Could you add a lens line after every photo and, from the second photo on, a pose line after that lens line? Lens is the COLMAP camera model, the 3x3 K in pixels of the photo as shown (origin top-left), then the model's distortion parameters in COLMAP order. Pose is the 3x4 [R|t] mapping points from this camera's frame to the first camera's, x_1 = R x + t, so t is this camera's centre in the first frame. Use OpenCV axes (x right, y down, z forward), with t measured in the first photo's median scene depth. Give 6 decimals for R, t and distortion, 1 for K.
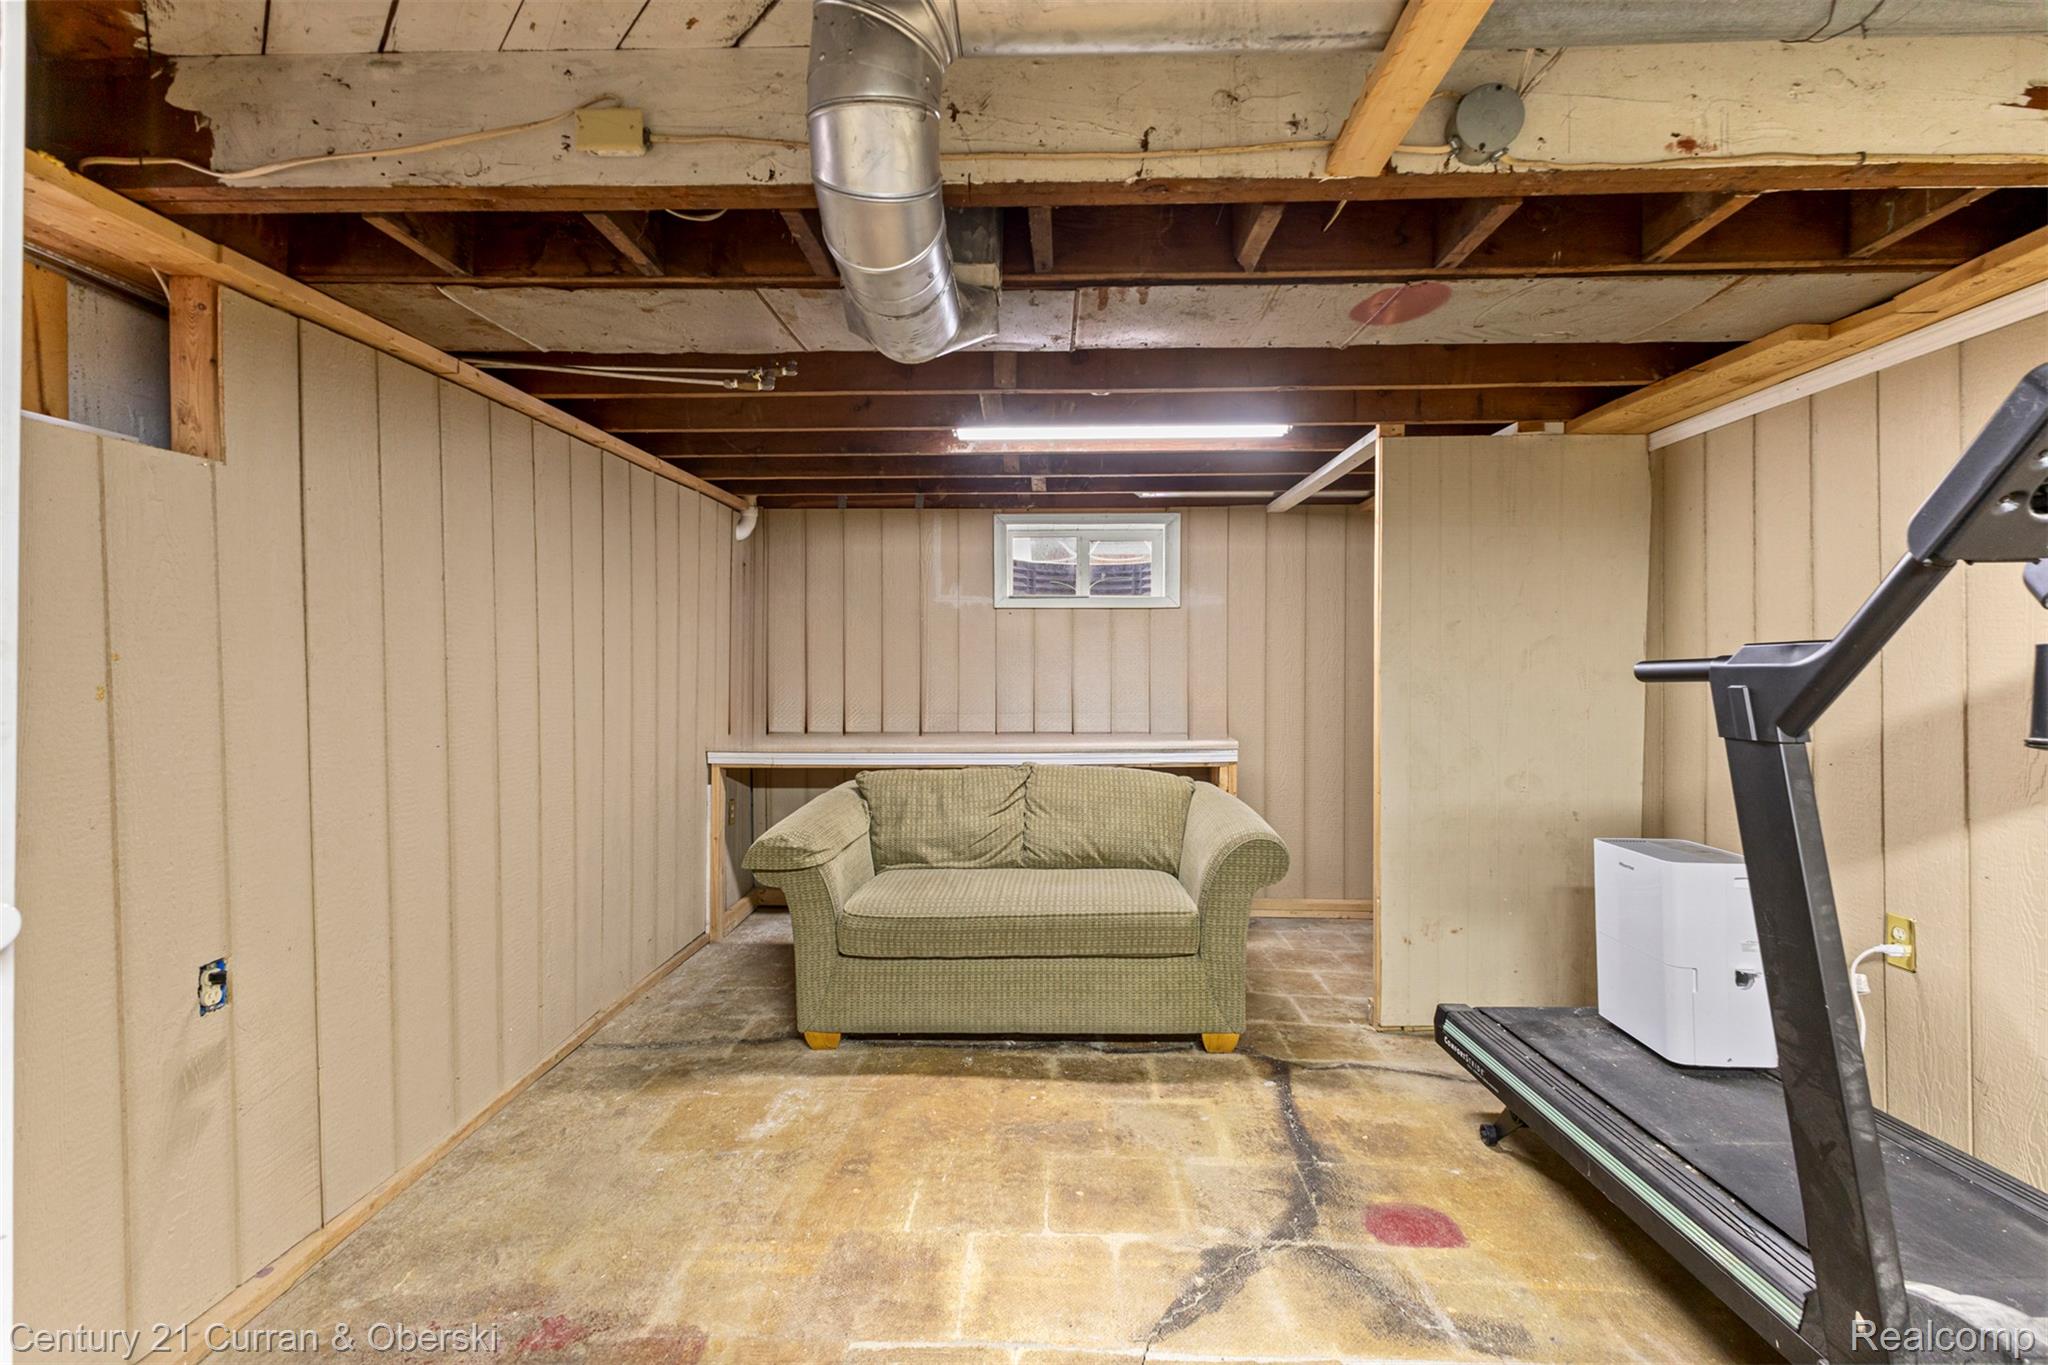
lens RADIAL K [[881.4, 0, 1027.6], [0, 881.4, 678.9], [0, 0, 1]] dist [0.006850, -0.000144]
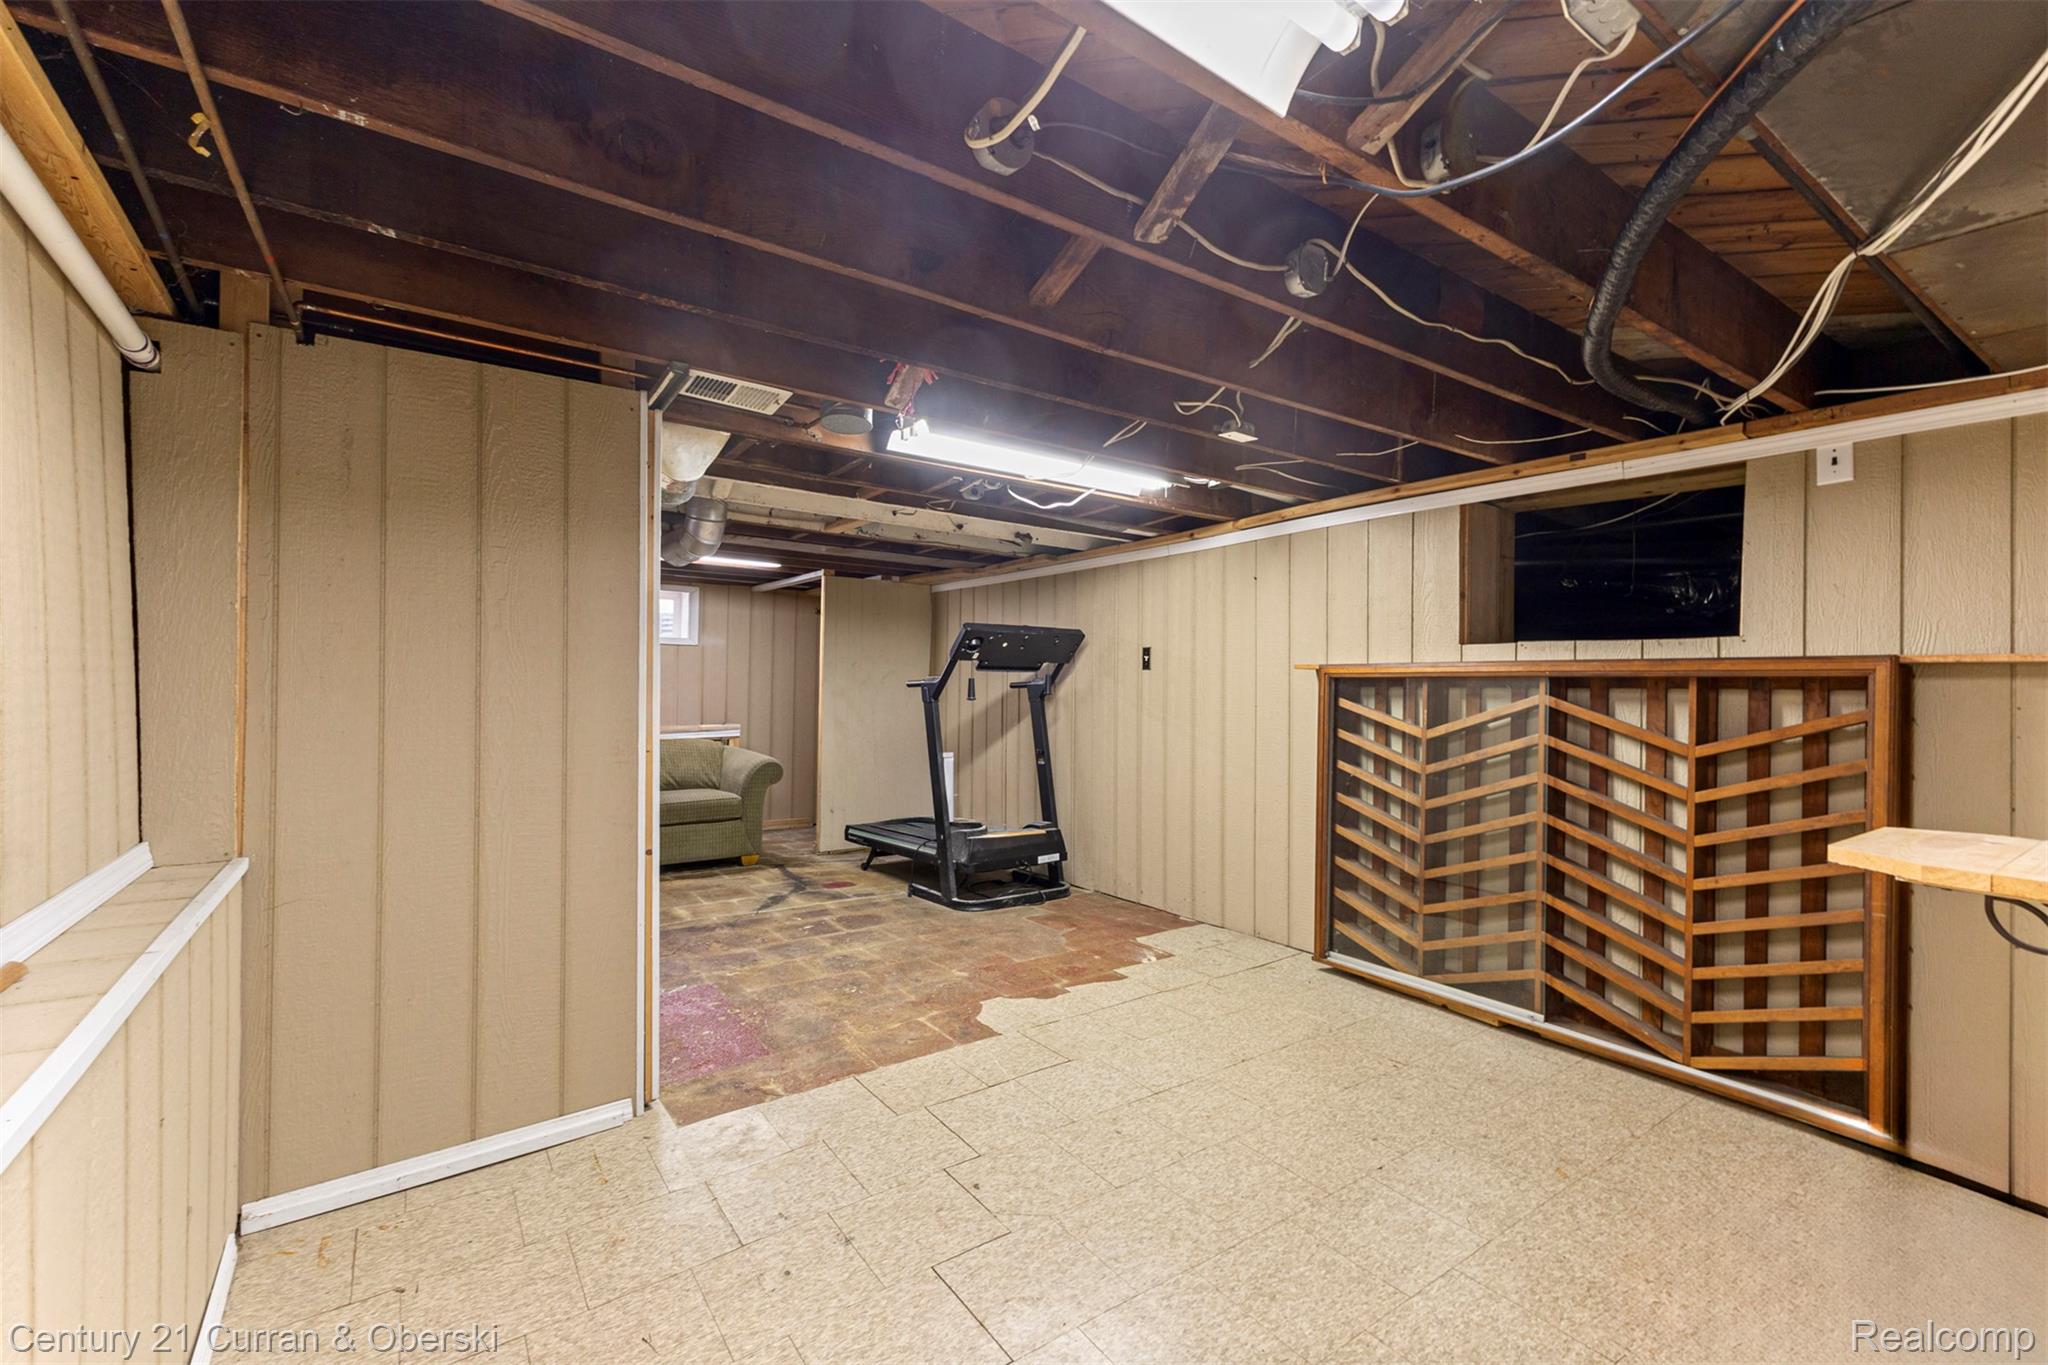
lens RADIAL K [[881.4, 0, 1027.6], [0, 881.4, 678.9], [0, 0, 1]] dist [0.006850, -0.000144]
pose [[0.796373, 0.023683, 0.604342, -0.485733], [-0.007586, 0.999546, -0.029173, 0.034424], [-0.604758, 0.018648, 0.796191, -0.981473]]
